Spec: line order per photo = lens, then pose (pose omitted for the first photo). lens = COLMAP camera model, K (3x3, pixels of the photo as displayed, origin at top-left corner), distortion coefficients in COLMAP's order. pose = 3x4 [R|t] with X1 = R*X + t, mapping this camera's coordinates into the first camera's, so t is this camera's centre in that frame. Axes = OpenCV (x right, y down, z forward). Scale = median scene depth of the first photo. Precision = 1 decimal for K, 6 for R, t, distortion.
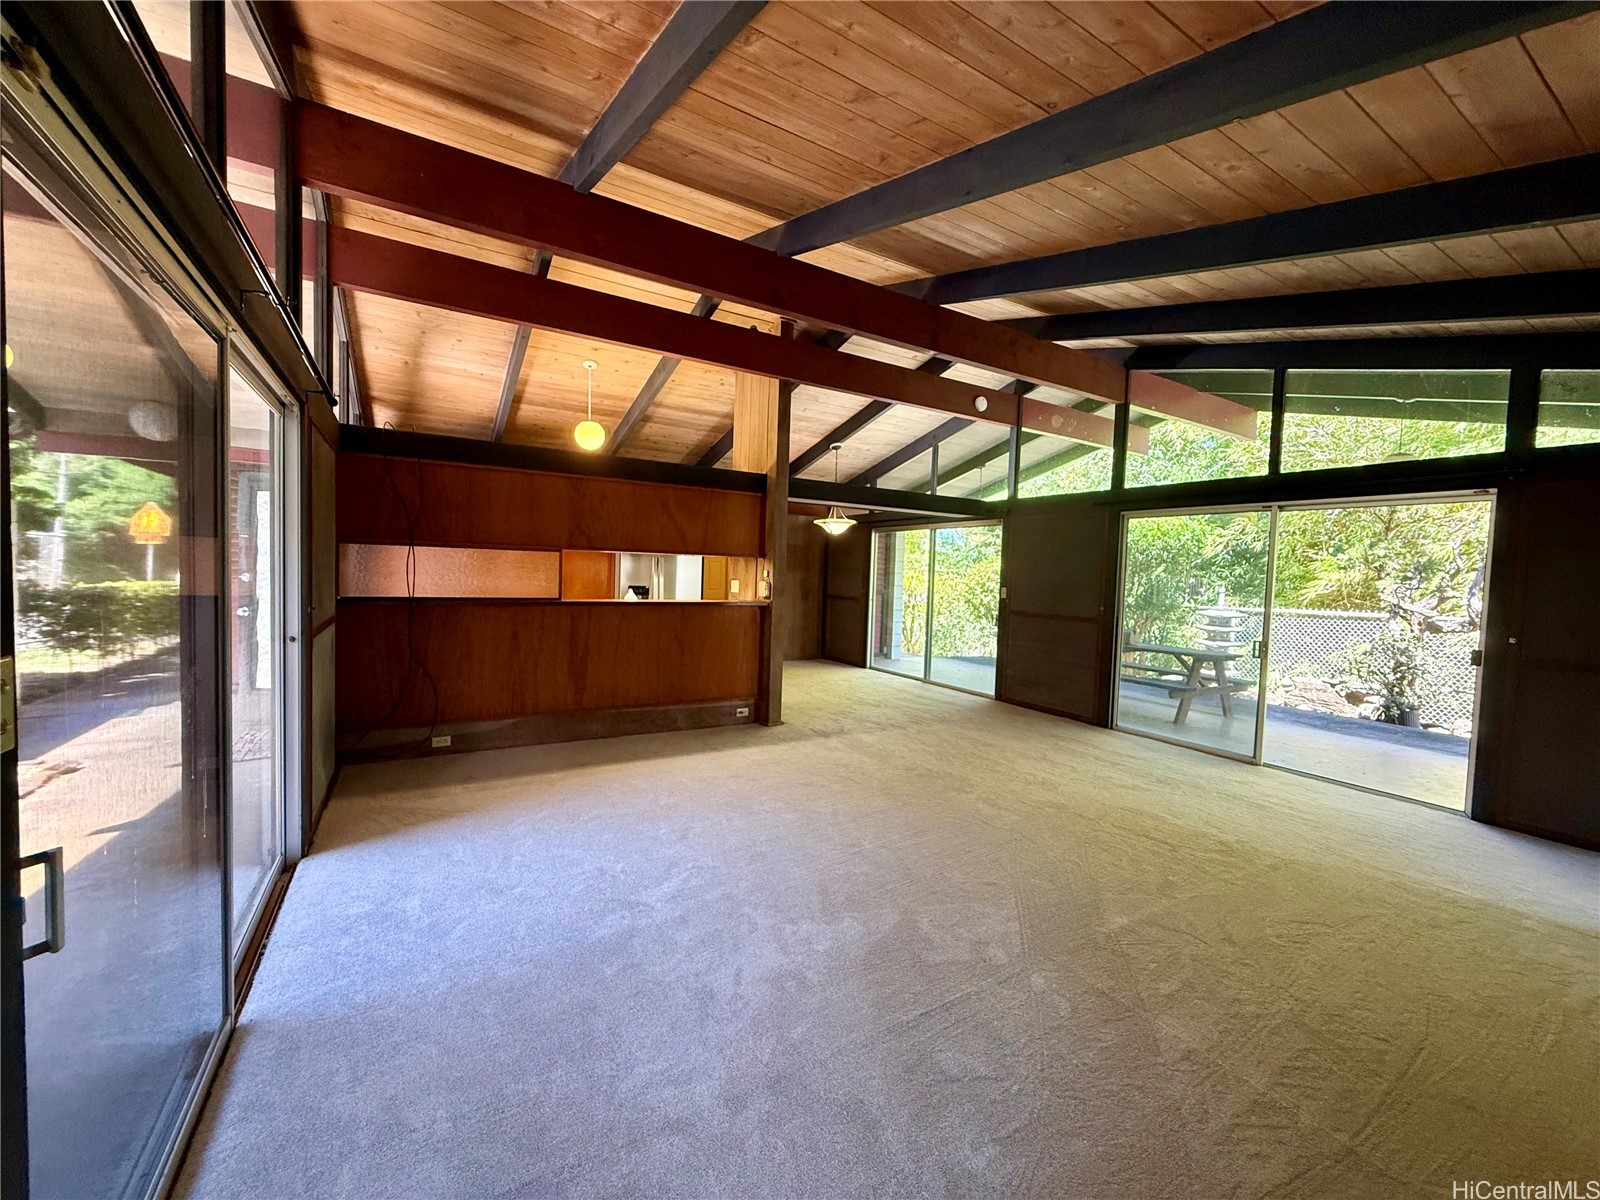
lens RADIAL K [[641.7, 0, 804.6], [0, 641.7, 598.5], [0, 0, 1]] dist [0.000301, 0.000107]
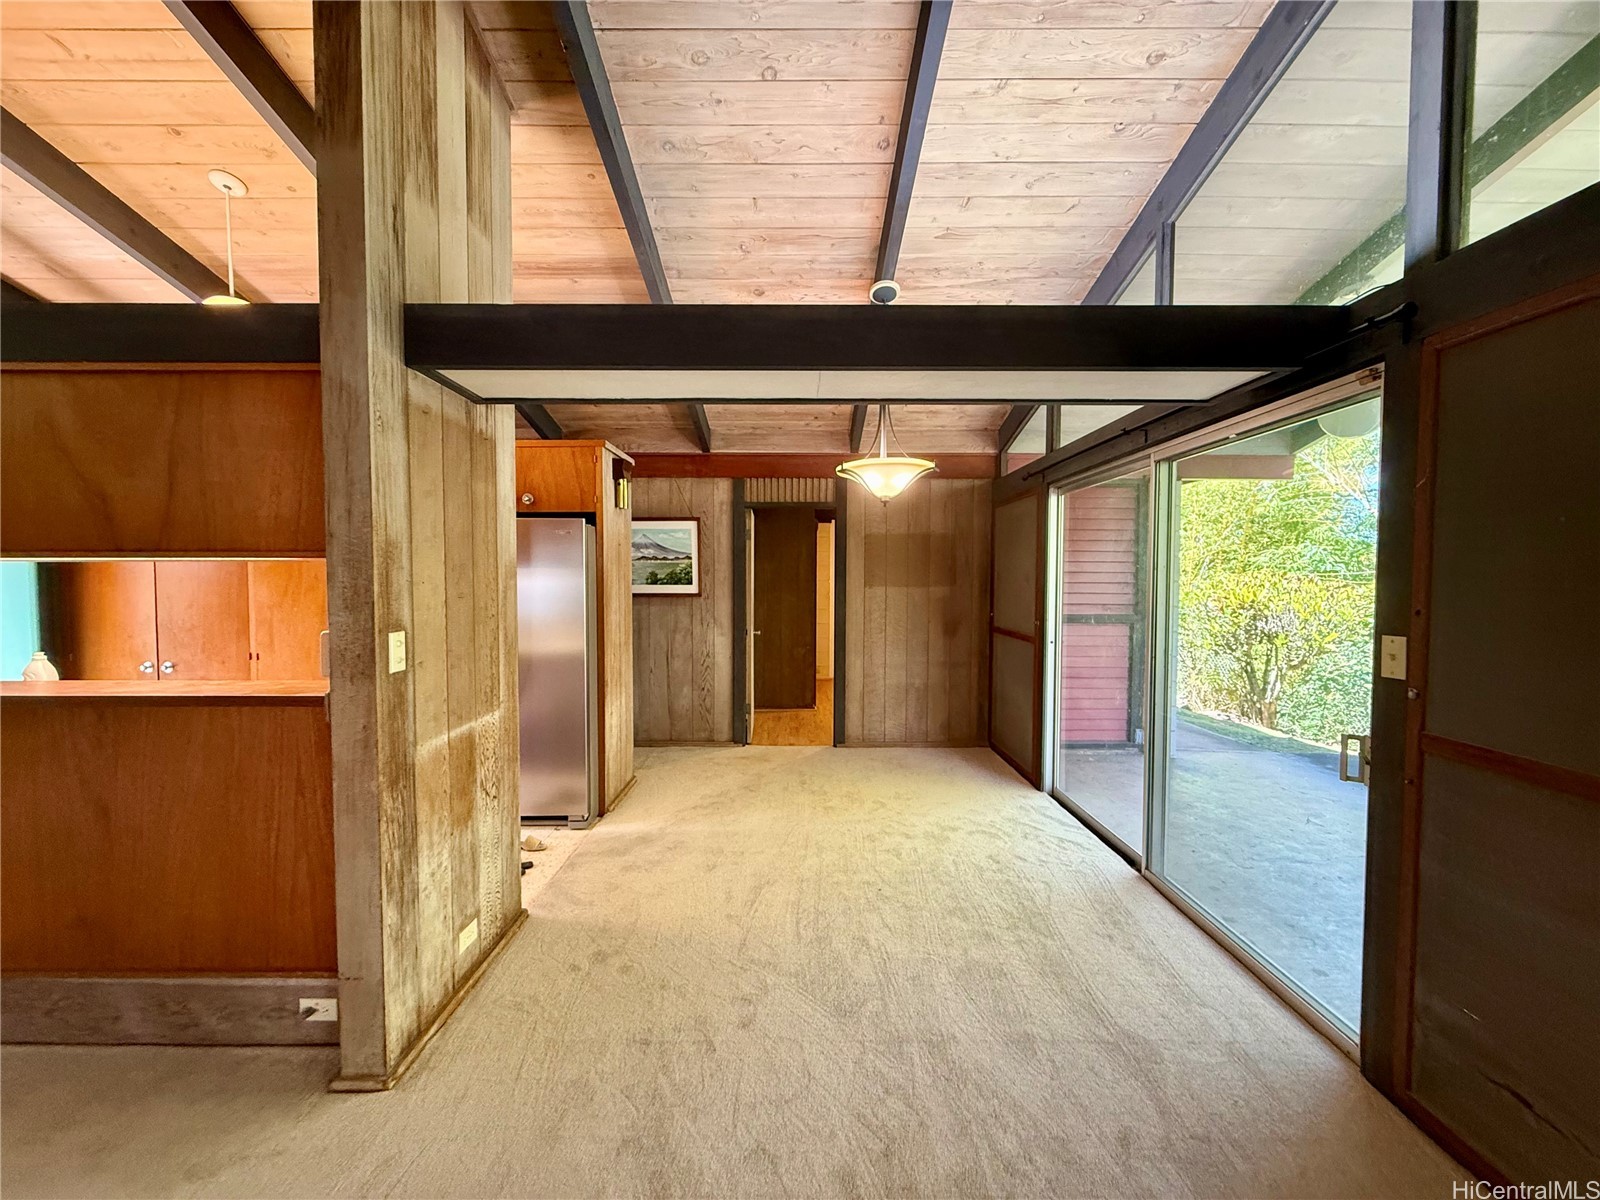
lens RADIAL K [[641.7, 0, 802.1], [0, 641.7, 596.7], [0, 0, 1]] dist [0.000301, 0.000107]
pose [[0.862831, -0.017177, -0.505201, 0.168367], [0.006543, 0.999718, -0.022815, -0.019292], [0.505451, 0.016380, 0.862700, 0.475117]]
